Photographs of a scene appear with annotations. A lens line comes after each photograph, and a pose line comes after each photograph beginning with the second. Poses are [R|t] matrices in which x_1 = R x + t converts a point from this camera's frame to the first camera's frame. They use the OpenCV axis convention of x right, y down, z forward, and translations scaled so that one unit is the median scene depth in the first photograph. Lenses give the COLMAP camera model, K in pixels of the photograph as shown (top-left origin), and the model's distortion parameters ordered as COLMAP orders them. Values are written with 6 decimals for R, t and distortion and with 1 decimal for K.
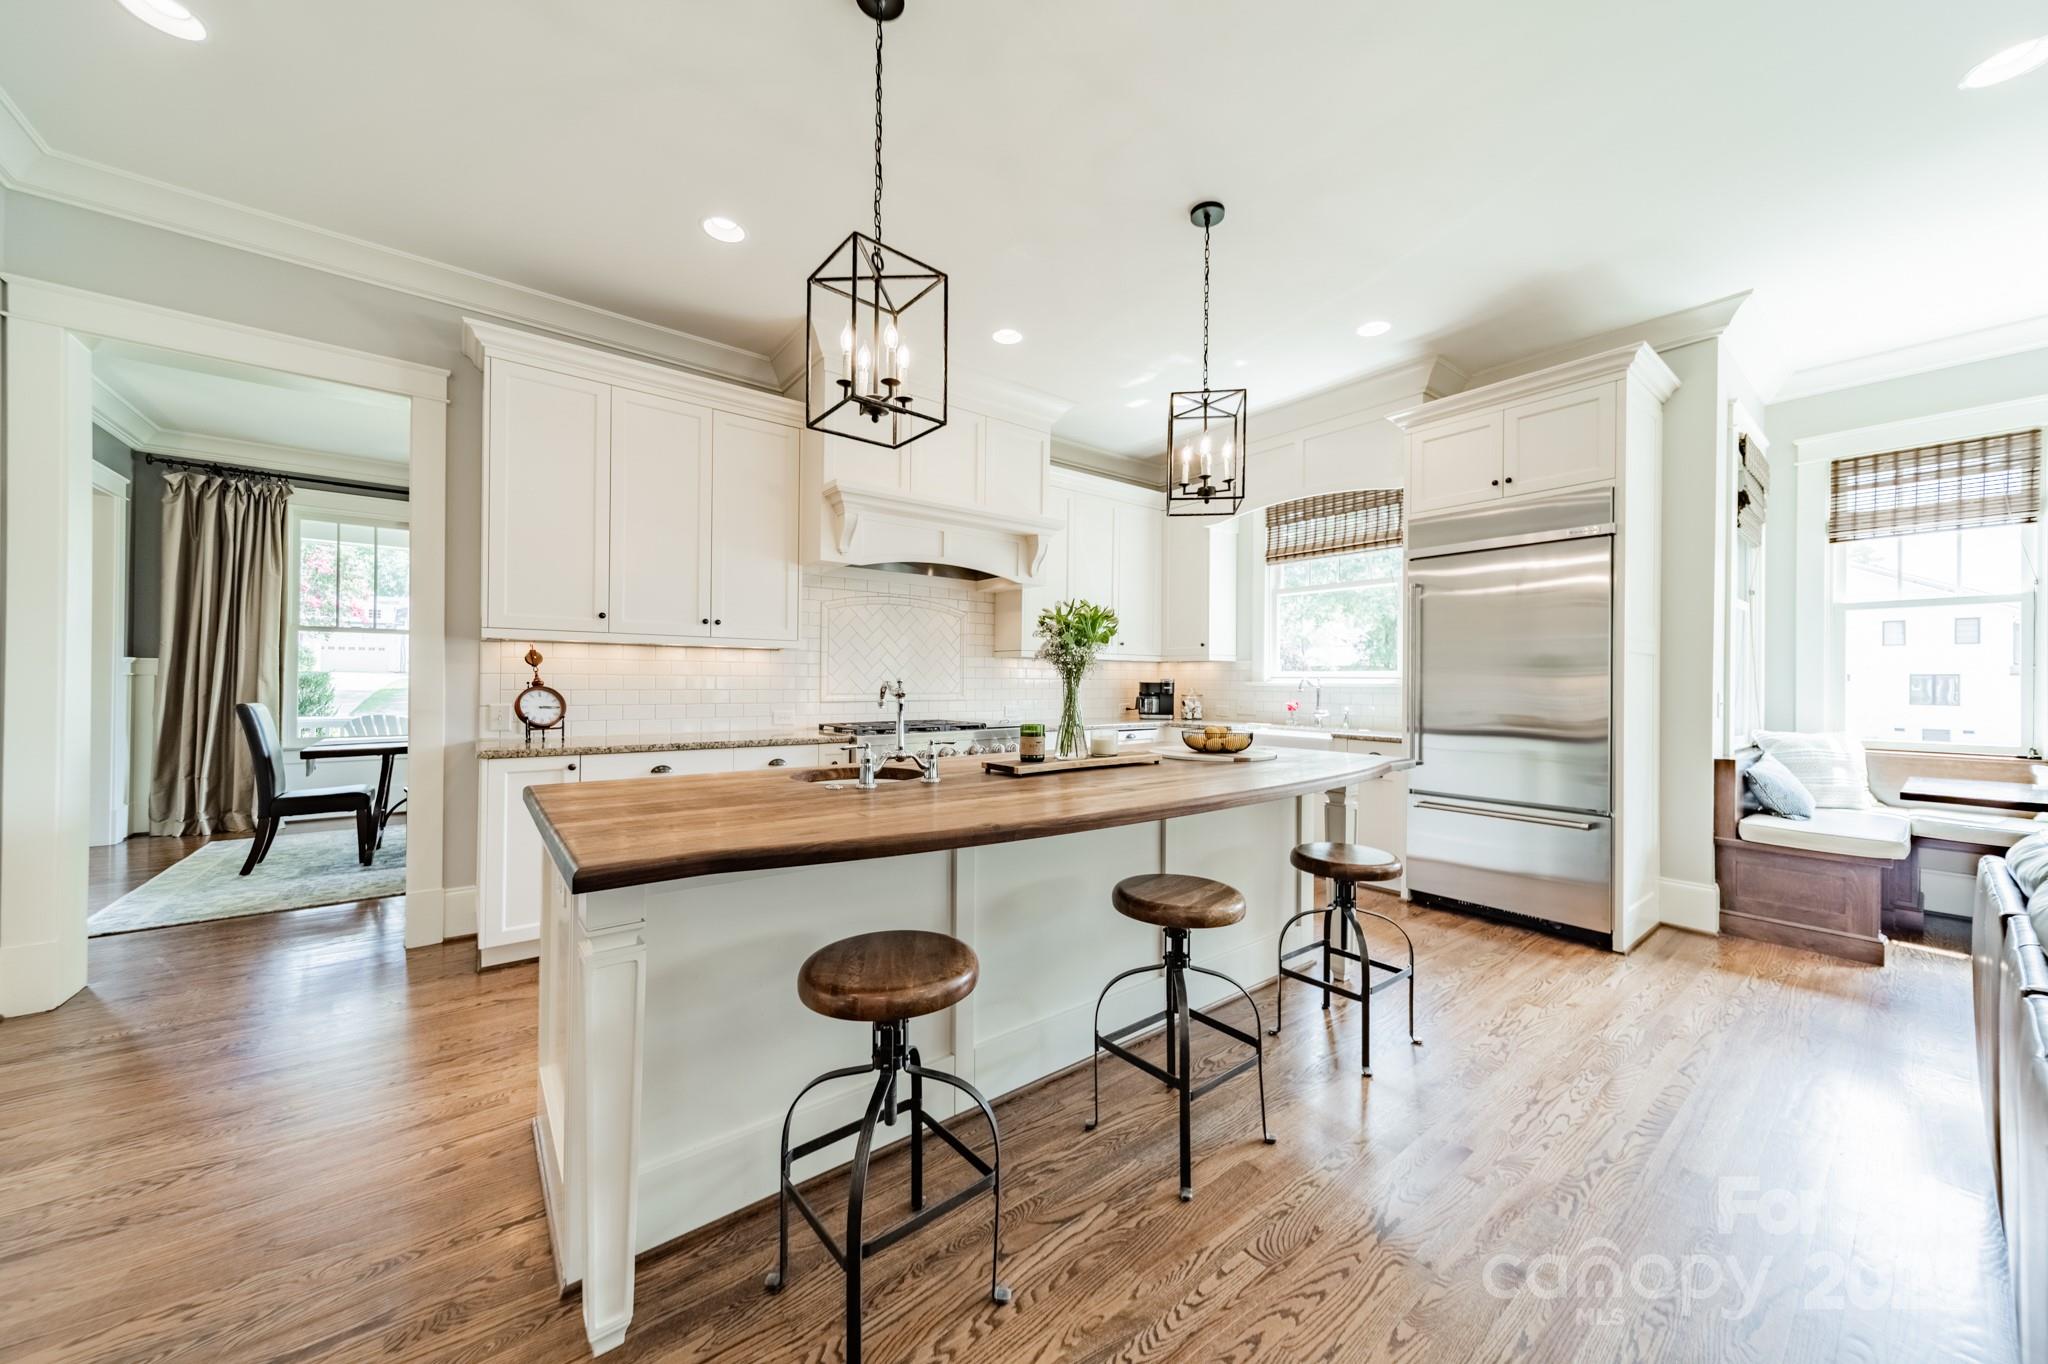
lens RADIAL K [[720.5, 0, 1031.1], [0, 720.5, 680.5], [0, 0, 1]] dist [0.006552, 0.000524]
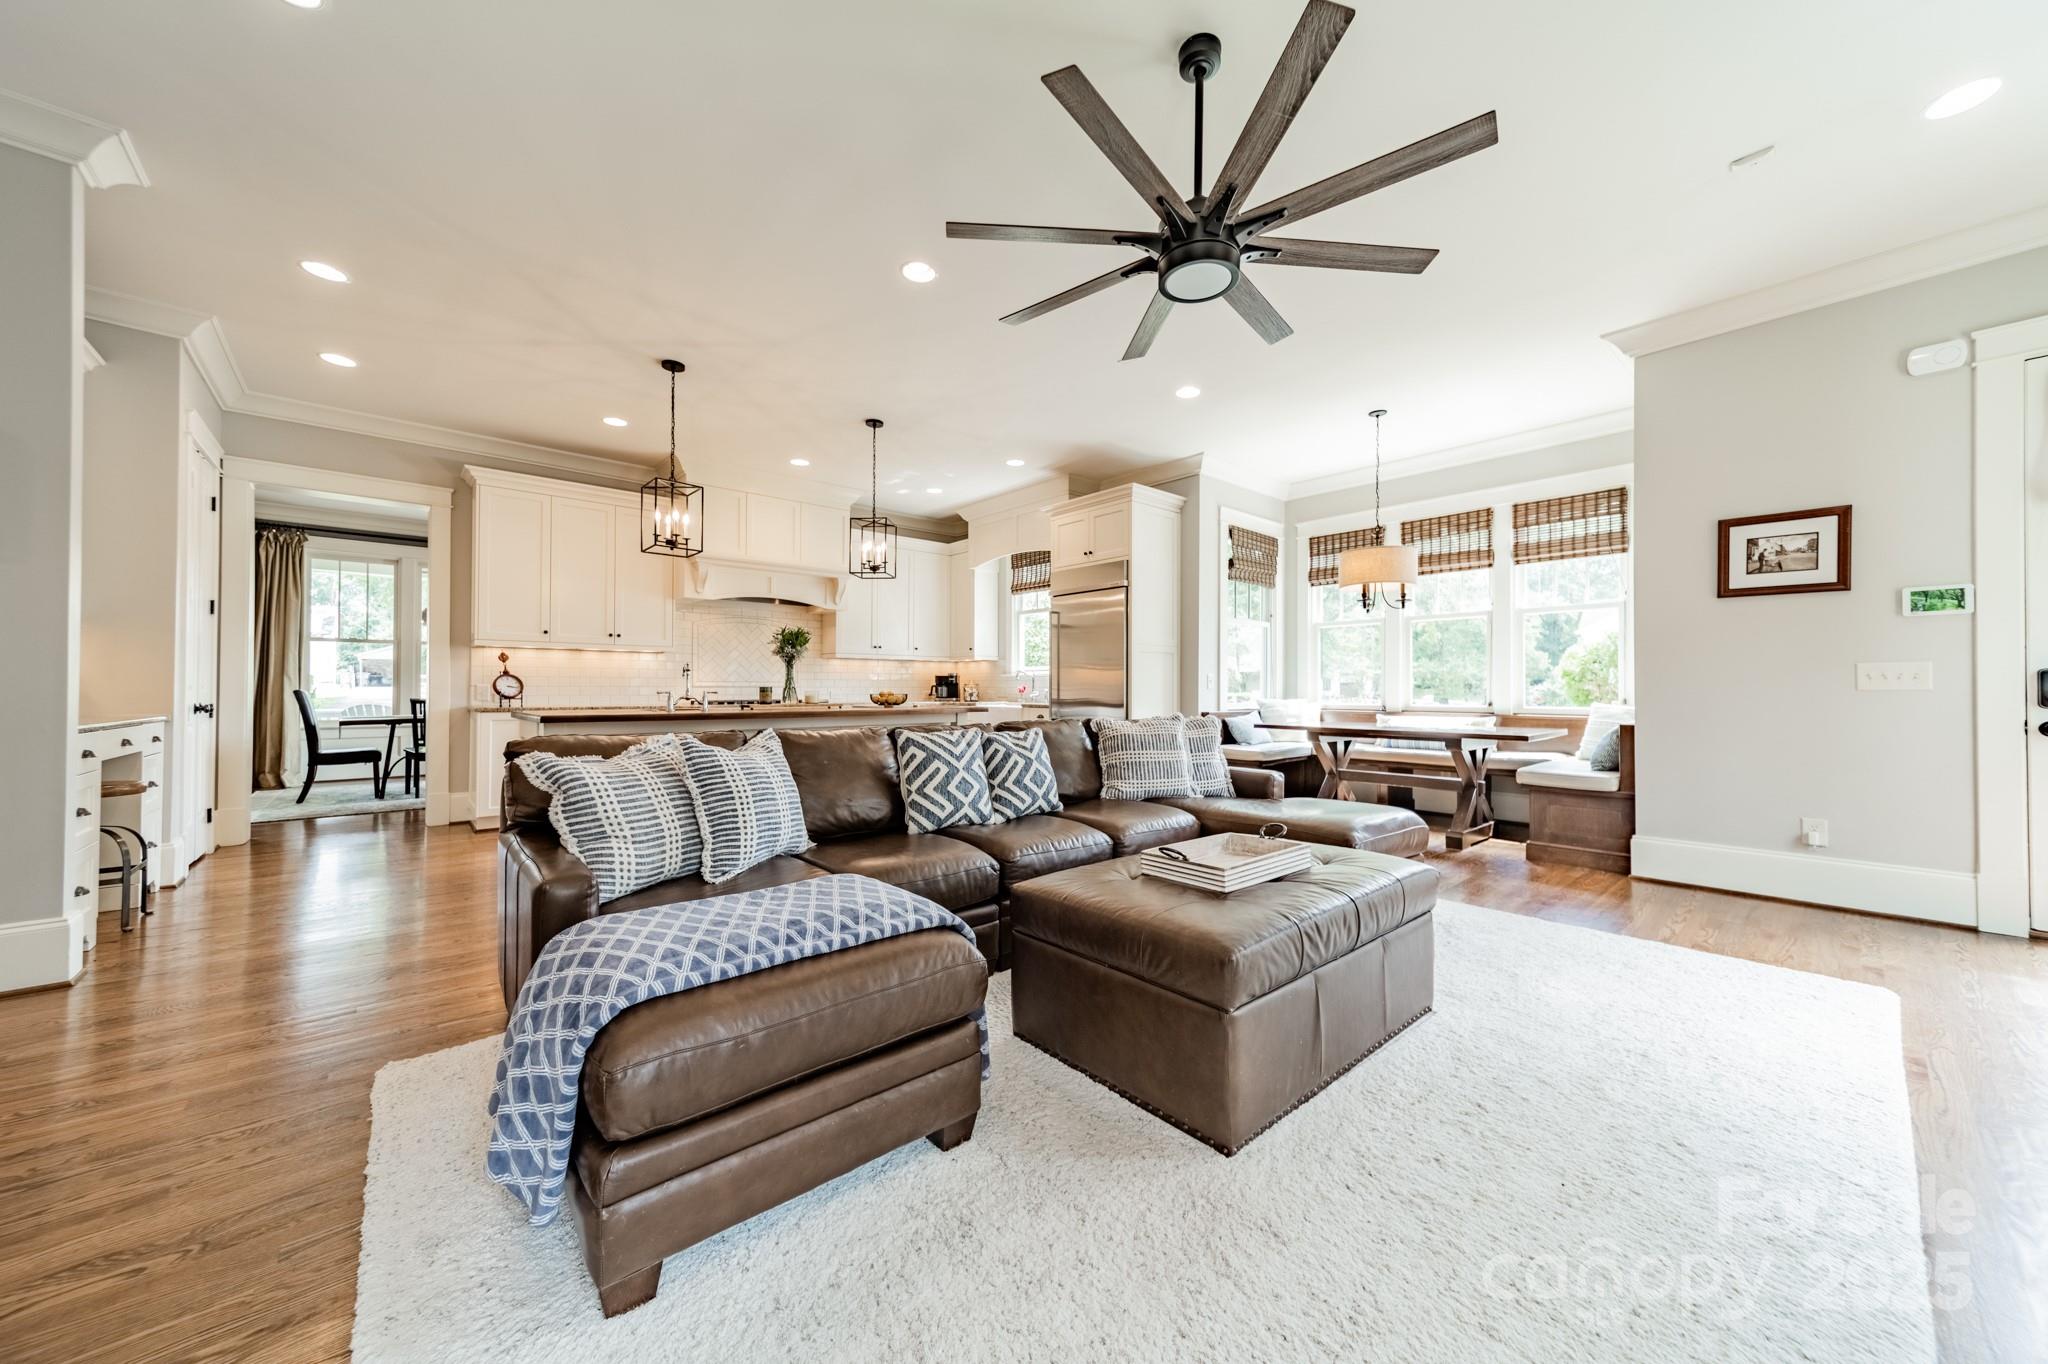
lens RADIAL K [[720.5, 0, 1029.6], [0, 720.5, 680.6], [0, 0, 1]] dist [0.006552, 0.000524]
pose [[0.998301, -0.006164, 0.057944, 0.393360], [0.006774, 0.999924, -0.010337, 0.044026], [-0.057876, 0.010712, 0.998266, -0.676595]]
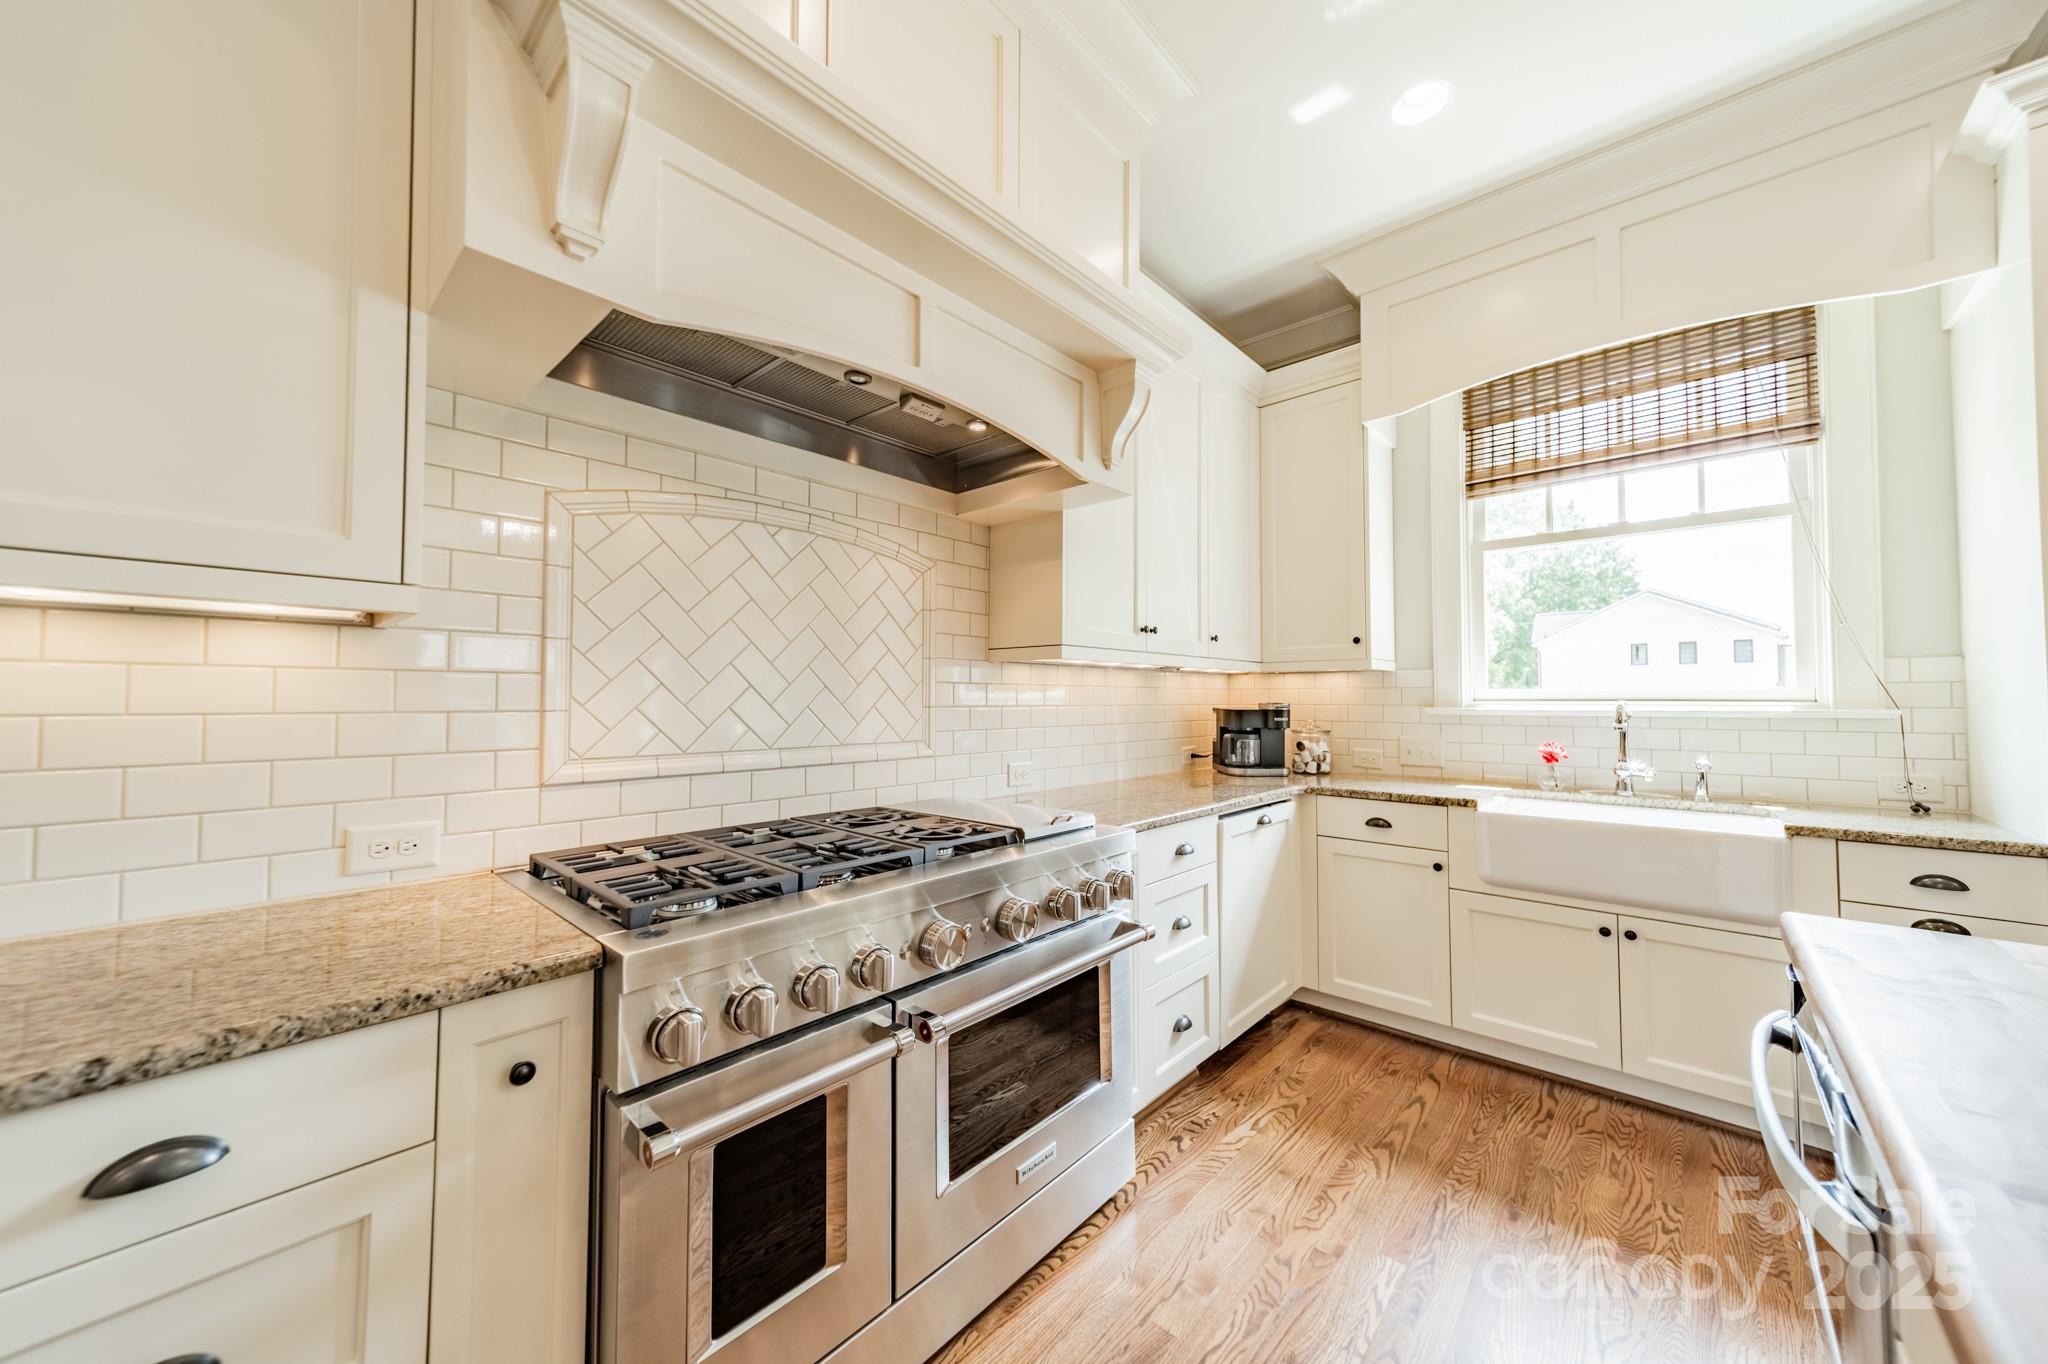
lens RADIAL K [[720.5, 0, 1030.5], [0, 720.5, 681.8], [0, 0, 1]] dist [0.006552, 0.000524]
pose [[0.985306, -0.003541, 0.170764, -0.143957], [0.007977, 0.999648, -0.025298, -0.009551], [-0.170614, 0.026288, 0.984987, 0.726385]]
